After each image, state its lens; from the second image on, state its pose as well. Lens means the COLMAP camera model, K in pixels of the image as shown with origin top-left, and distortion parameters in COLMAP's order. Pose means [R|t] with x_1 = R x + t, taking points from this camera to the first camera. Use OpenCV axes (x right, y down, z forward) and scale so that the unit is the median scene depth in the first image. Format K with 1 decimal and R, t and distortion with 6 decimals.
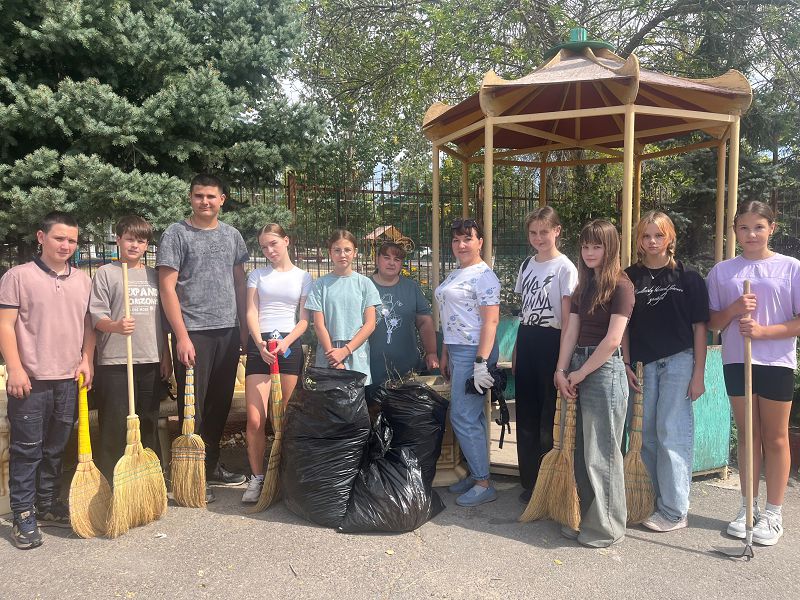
lens RADIAL K [[589.0, 0, 400.0], [0, 589.0, 300.0], [0, 0, 1]] dist [0.007858, 0.001460]
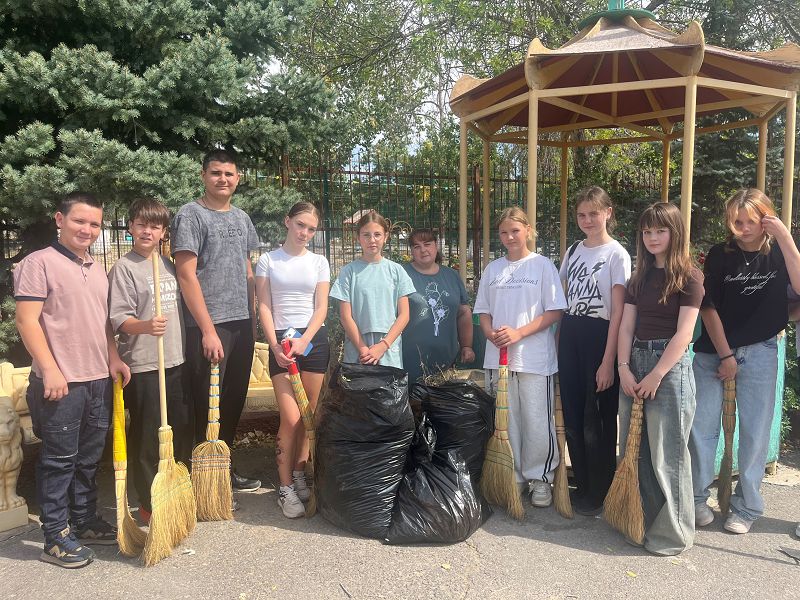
lens RADIAL K [[596.5, 0, 400.0], [0, 596.5, 300.0], [0, 0, 1]] dist [0.000491, 0.001213]
pose [[0.999354, -0.006631, 0.035326, -0.091927], [0.005723, 0.999652, 0.025736, -0.007089], [-0.035484, -0.025517, 0.999044, 0.069626]]
